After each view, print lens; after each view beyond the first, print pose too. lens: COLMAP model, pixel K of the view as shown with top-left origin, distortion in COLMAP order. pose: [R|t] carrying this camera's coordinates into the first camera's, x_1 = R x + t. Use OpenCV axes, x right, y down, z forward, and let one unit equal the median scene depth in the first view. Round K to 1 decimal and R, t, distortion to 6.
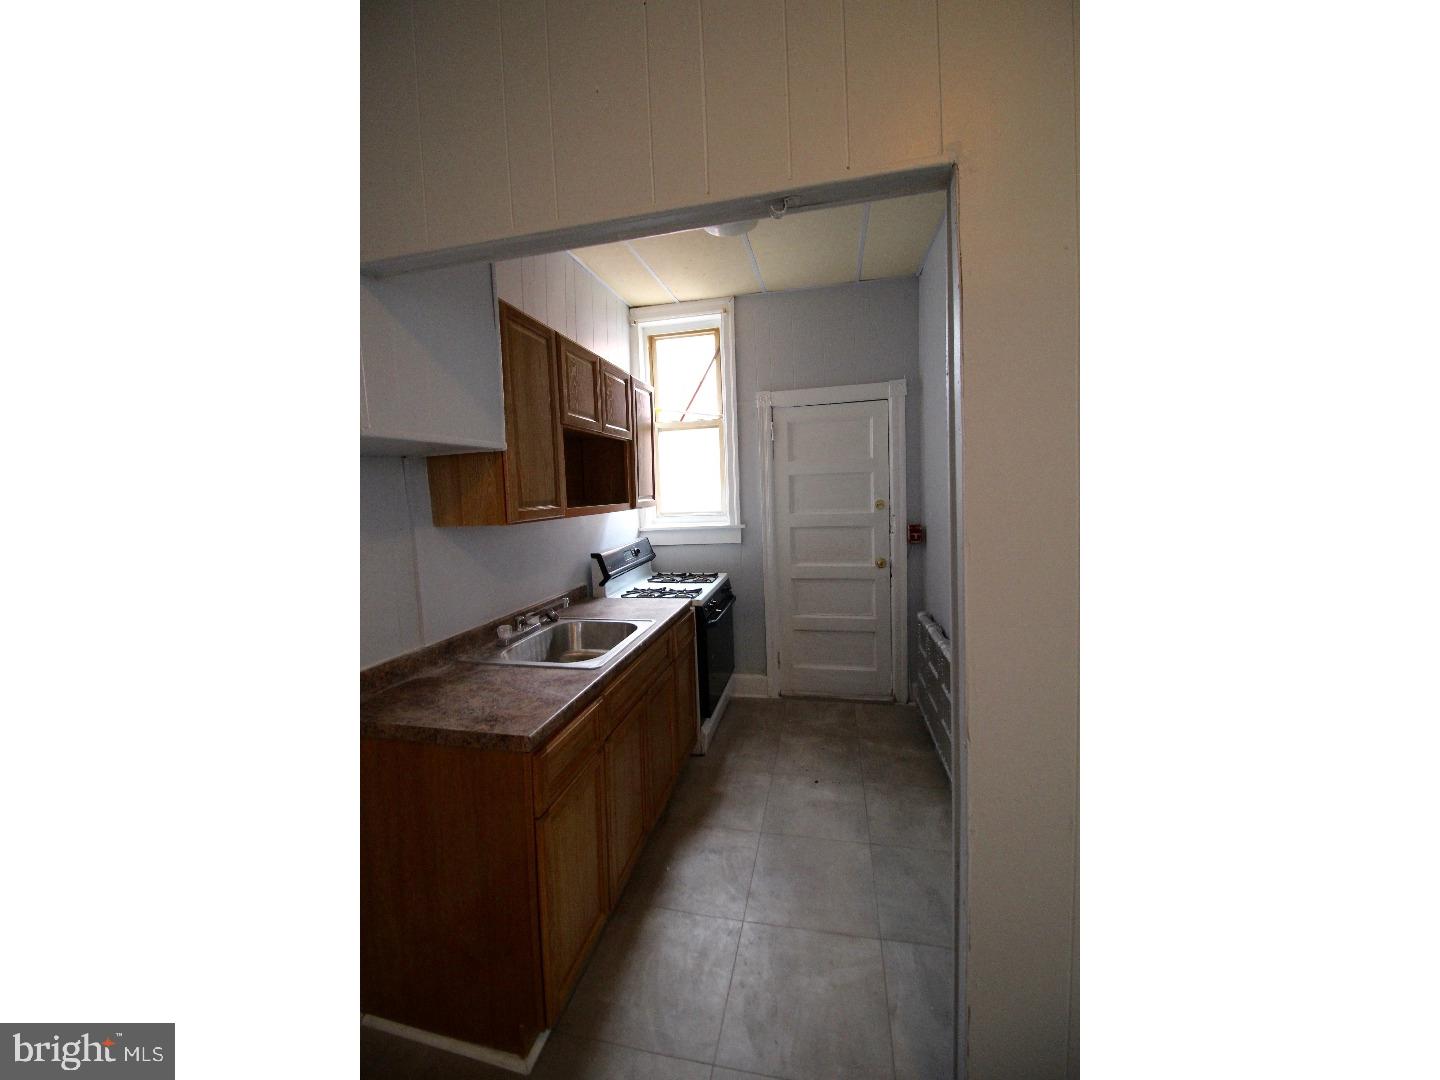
lens RADIAL K [[500.7, 0, 720.9], [0, 500.7, 520.3], [0, 0, 1]] dist [-0.000231, -0.012421]
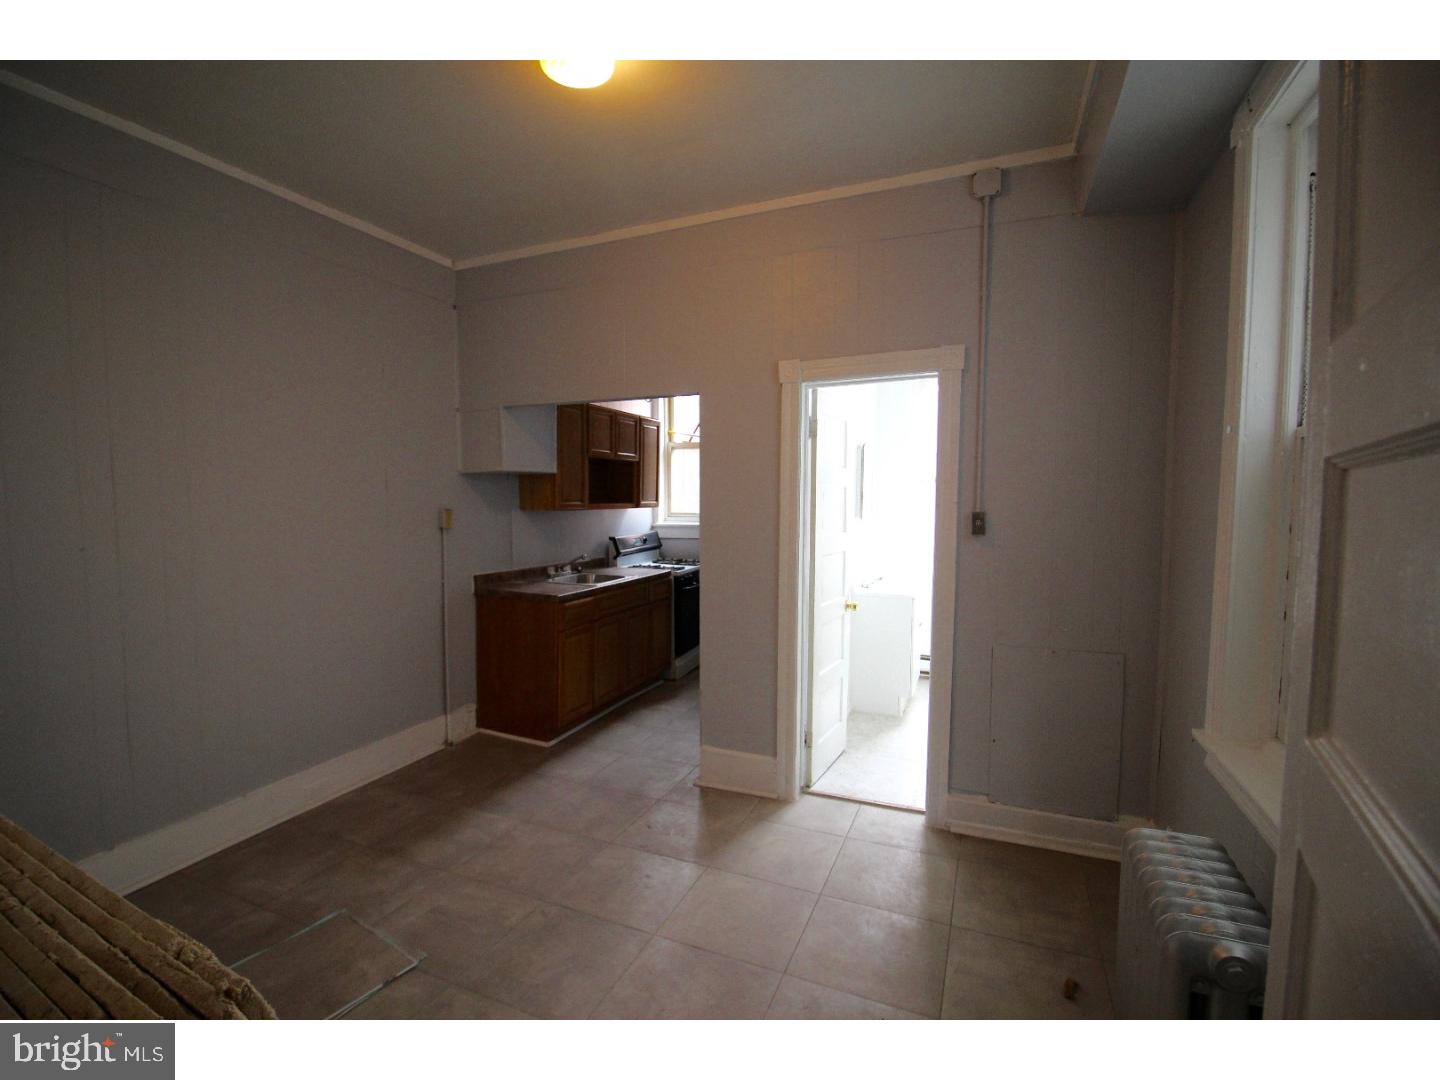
lens RADIAL K [[662.4, 0, 695.9], [0, 662.4, 536.6], [0, 0, 1]] dist [0.000697, -0.014836]
pose [[0.977673, 0.056148, -0.202490, 0.491452], [-0.055302, 0.998421, 0.009837, 0.041846], [0.202722, 0.001580, 0.979235, -1.092404]]
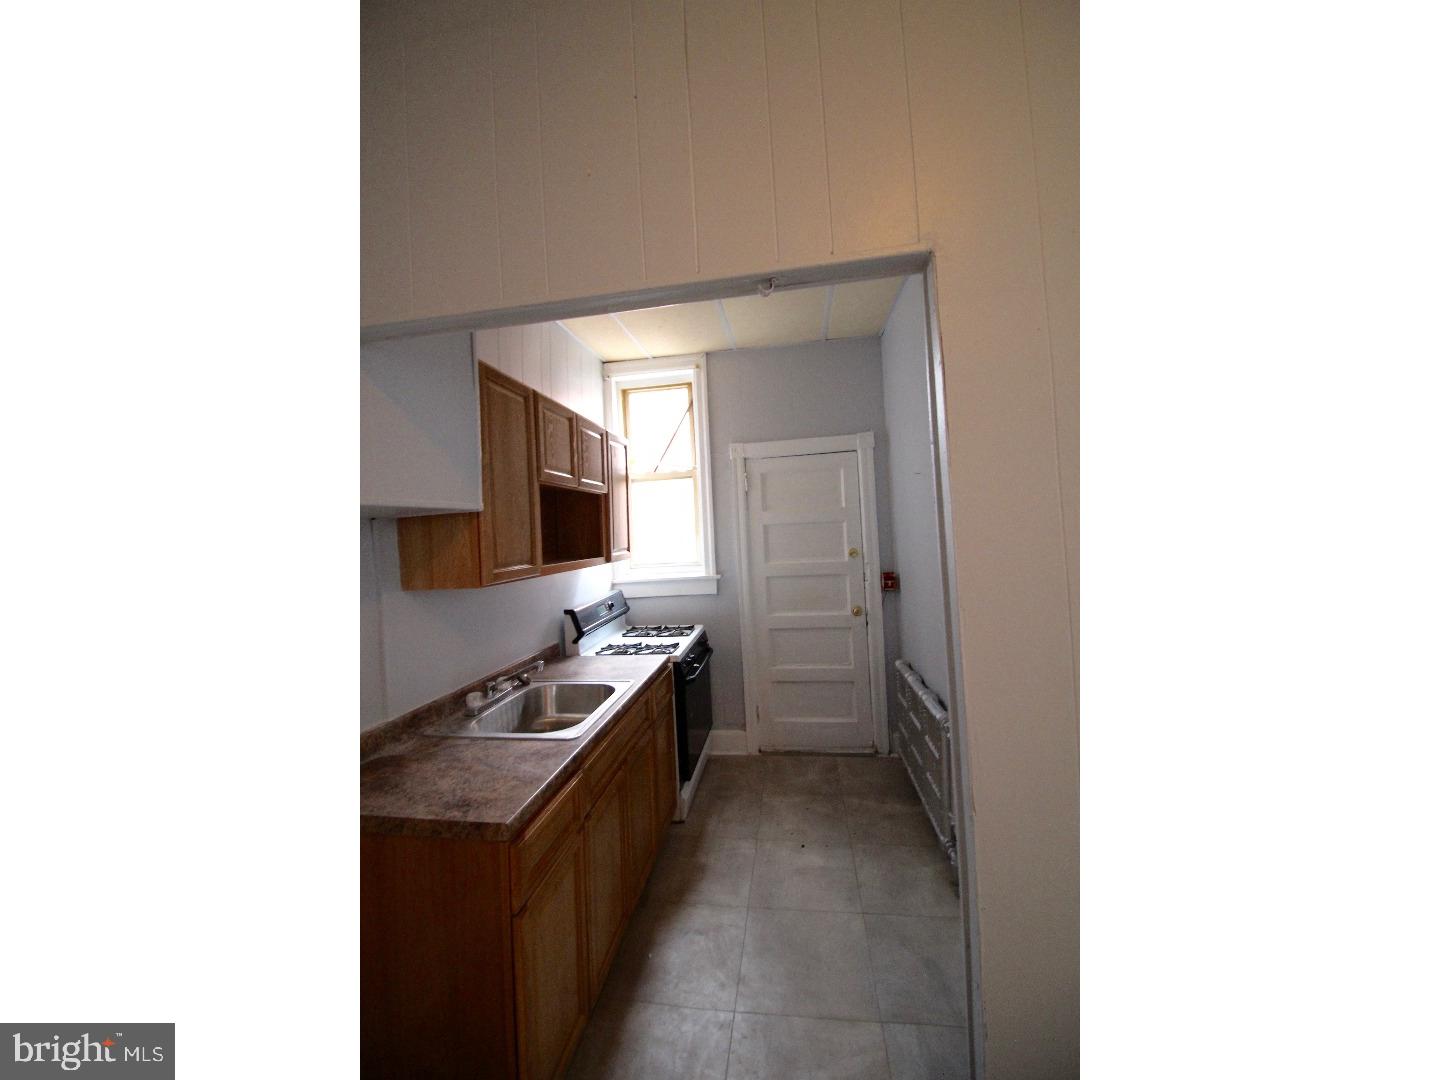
lens RADIAL K [[500.7, 0, 720.9], [0, 500.7, 520.3], [0, 0, 1]] dist [-0.000231, -0.012421]
pose [[0.997857, -0.013156, 0.064097, -0.021359], [0.018730, 0.996019, -0.087153, -0.020515], [-0.062696, 0.088167, 0.994131, 0.004330]]
